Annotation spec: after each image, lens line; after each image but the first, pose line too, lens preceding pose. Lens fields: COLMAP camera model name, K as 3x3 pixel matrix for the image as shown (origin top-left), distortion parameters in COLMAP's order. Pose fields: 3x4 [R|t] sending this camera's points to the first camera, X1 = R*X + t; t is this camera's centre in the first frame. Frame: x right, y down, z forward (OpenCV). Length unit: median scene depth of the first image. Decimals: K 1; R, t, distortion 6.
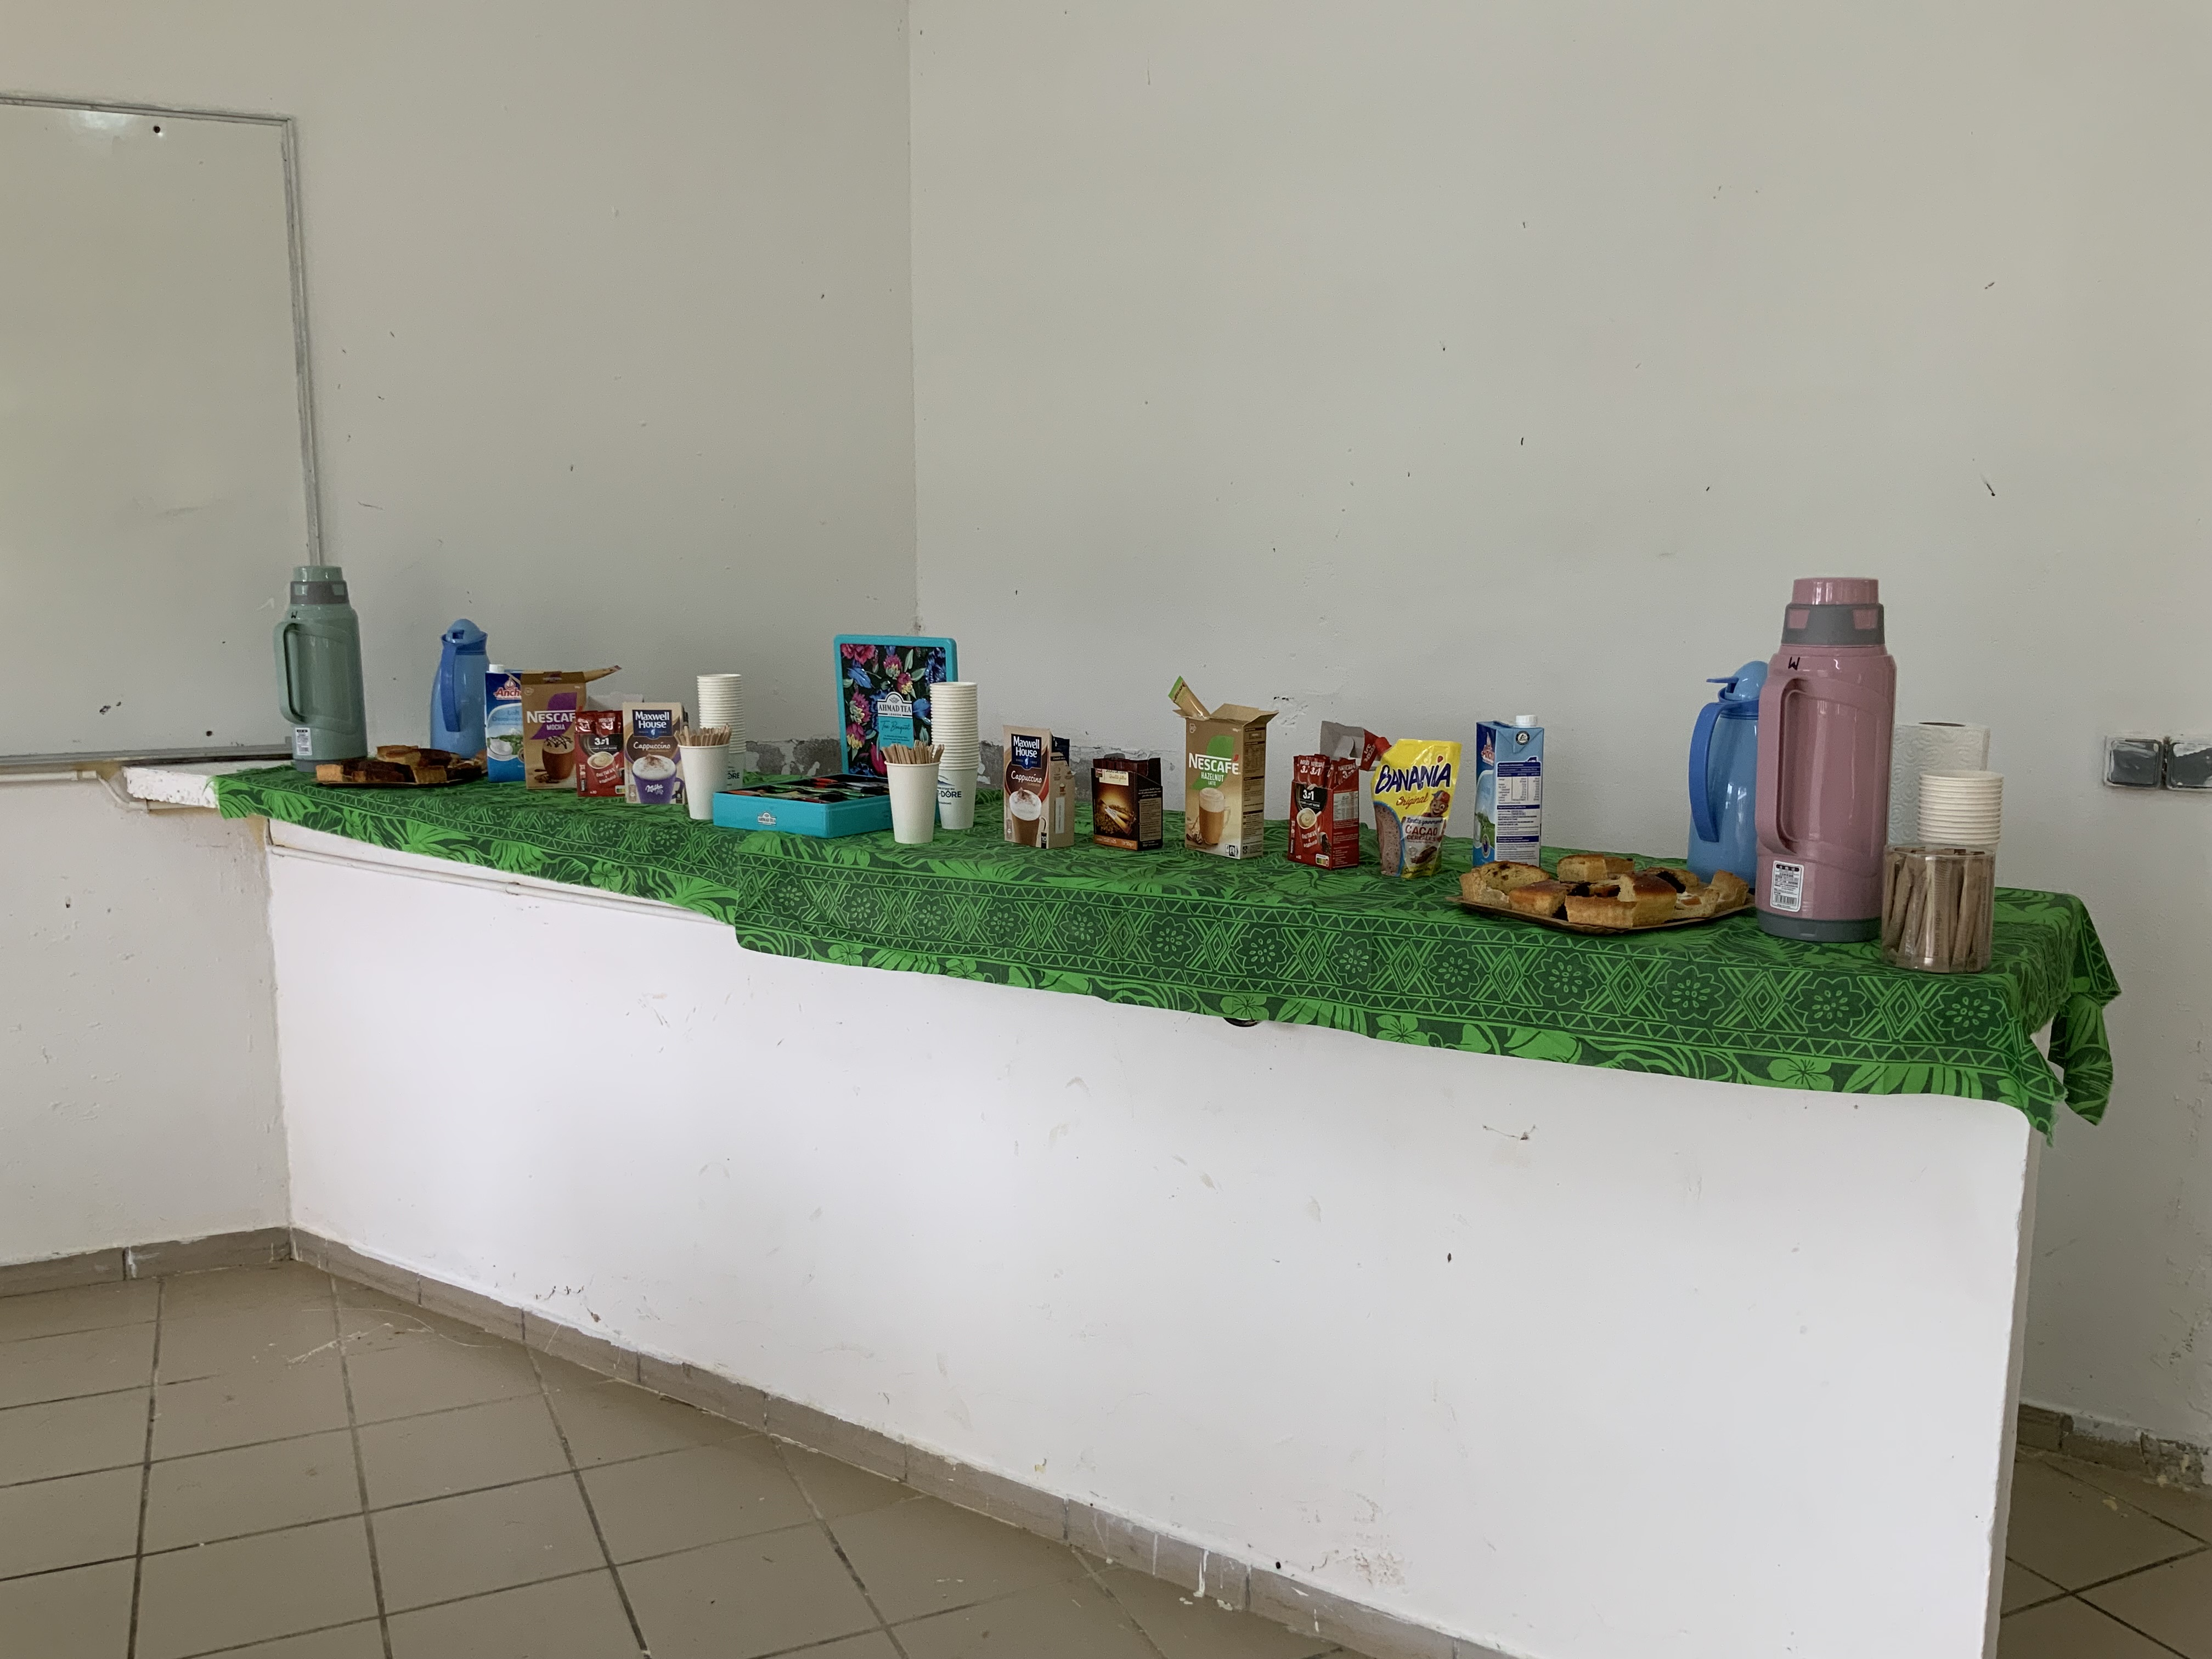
lens RADIAL K [[1889.1, 0, 1106.0], [0, 1889.1, 829.6], [0, 0, 1]] dist [0.005443, 0.003833]
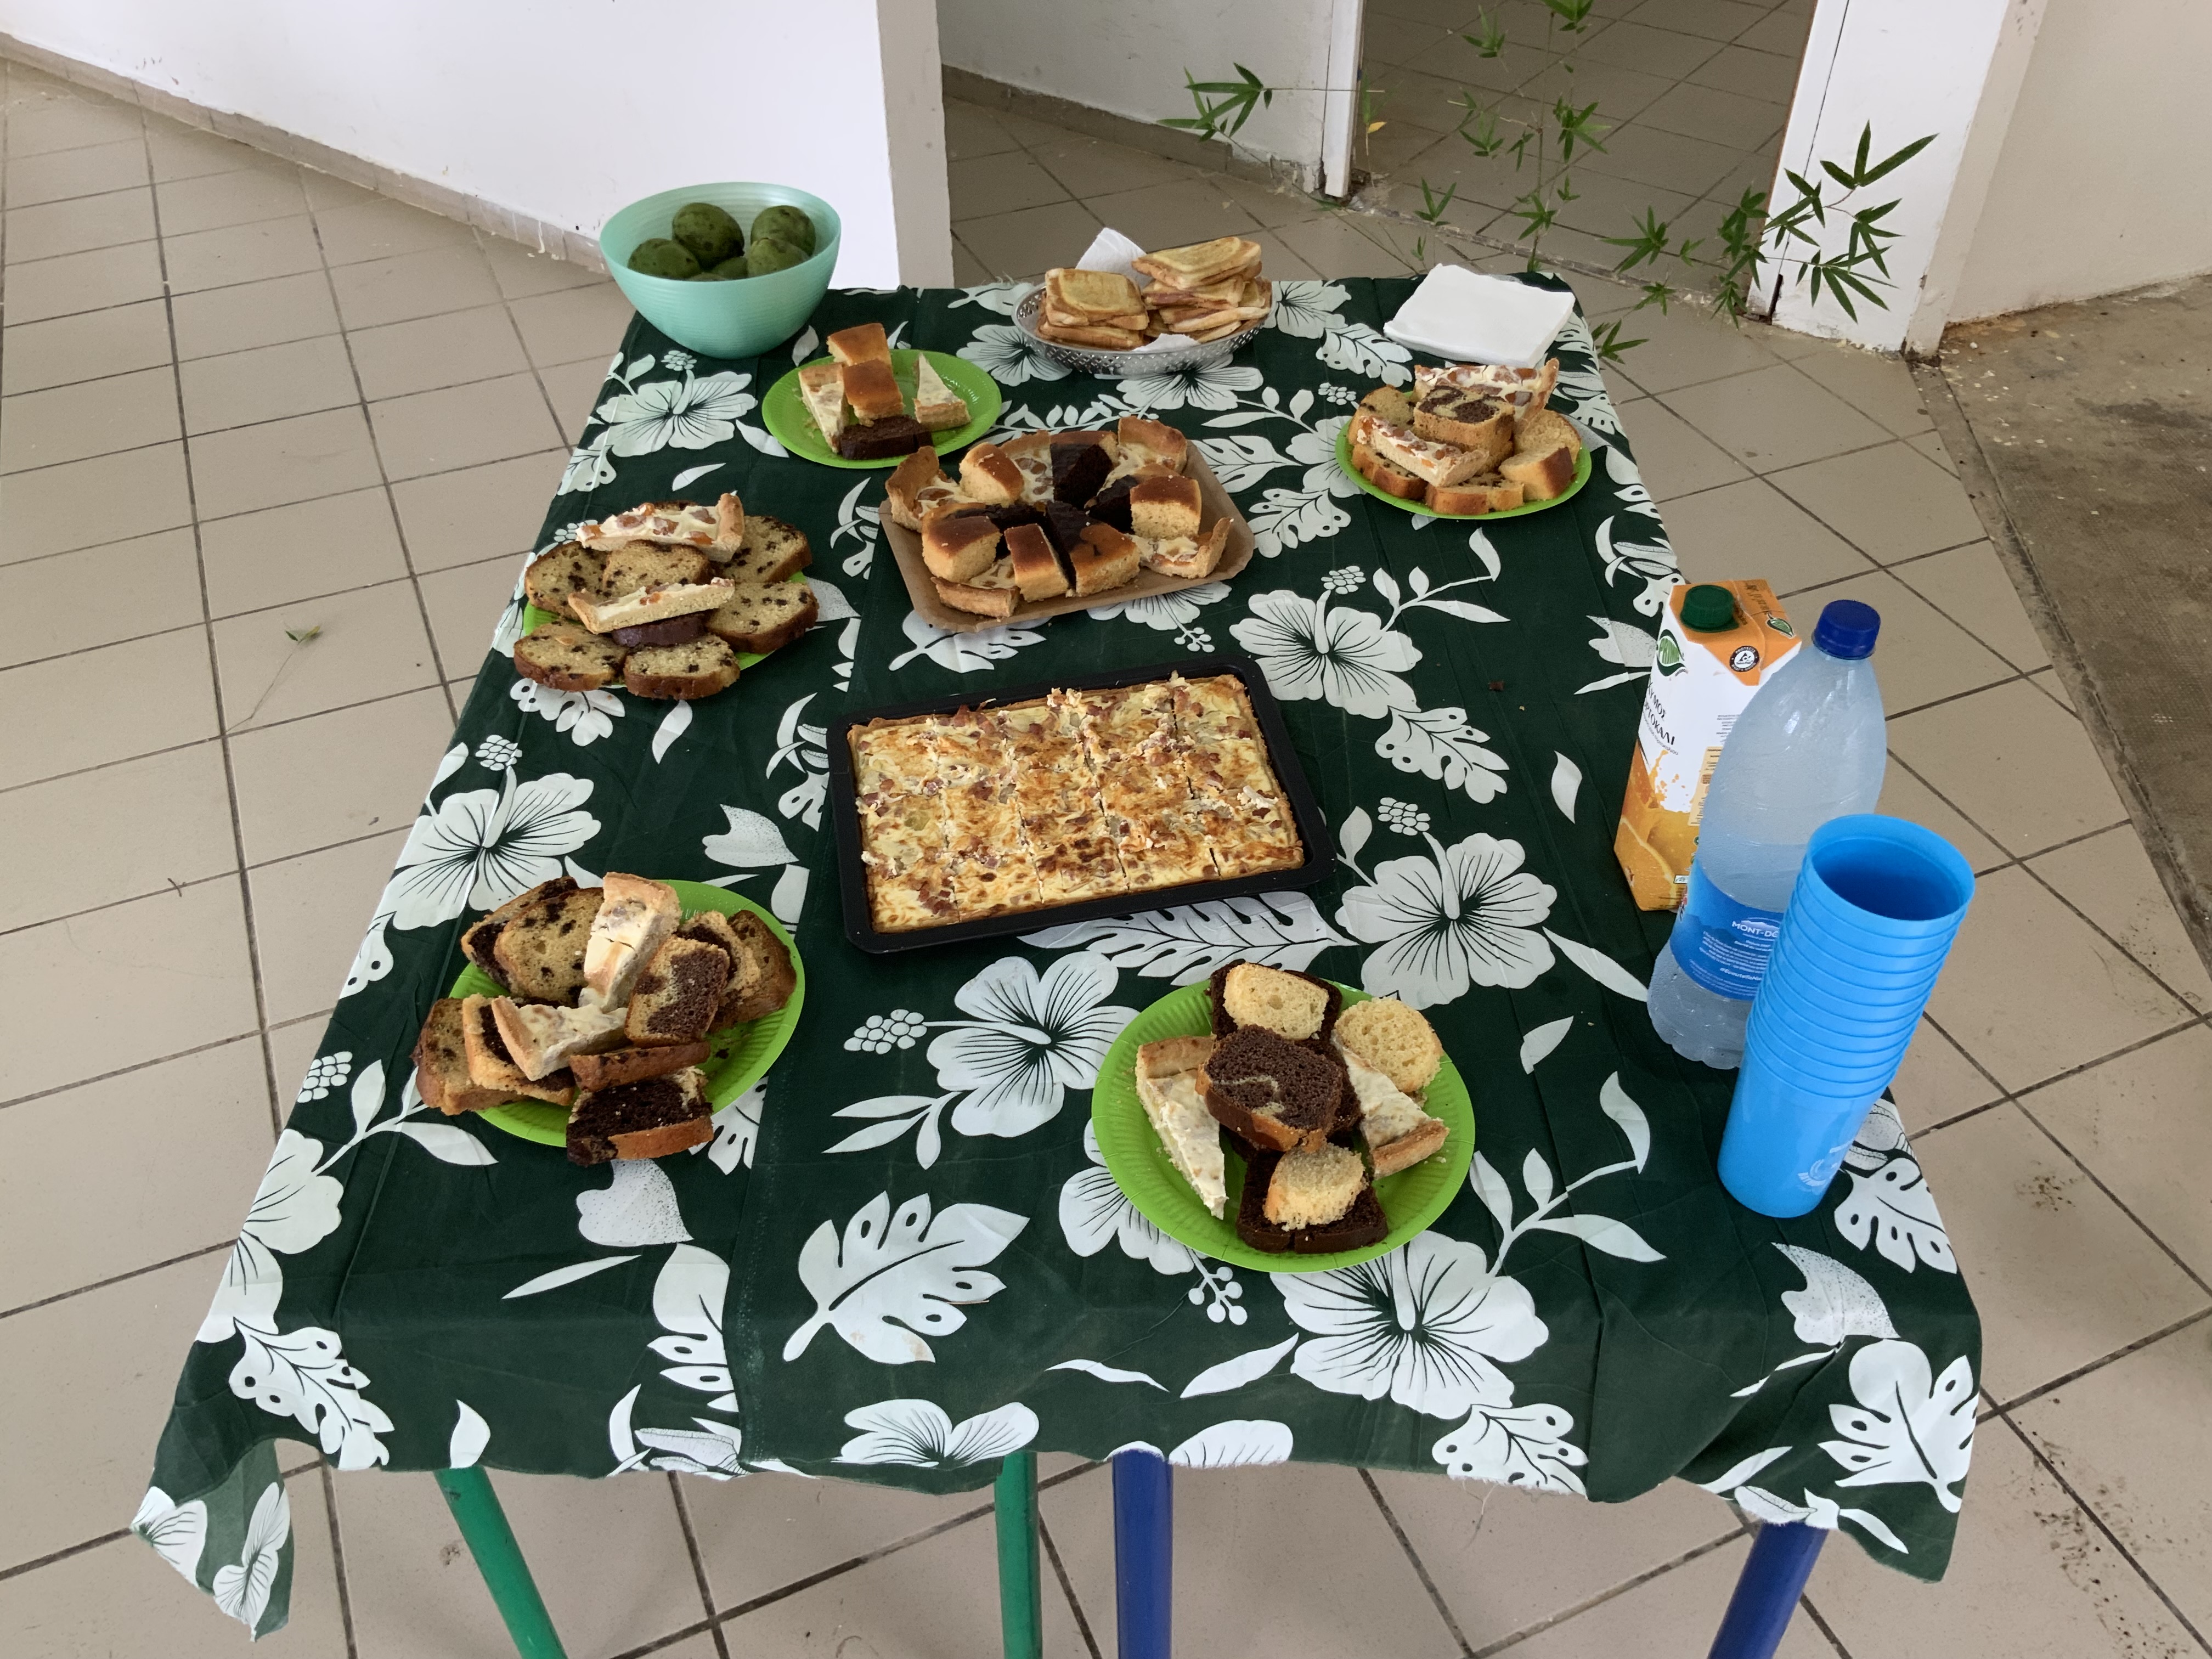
lens RADIAL K [[1889.1, 0, 1097.4], [0, 1889.1, 826.4], [0, 0, 1]] dist [0.005443, 0.003833]
pose [[0.999604, 0.003530, -0.027900, 0.467074], [0.012128, 0.840988, 0.540918, -0.021617], [0.025373, -0.541042, 0.840613, -0.450089]]
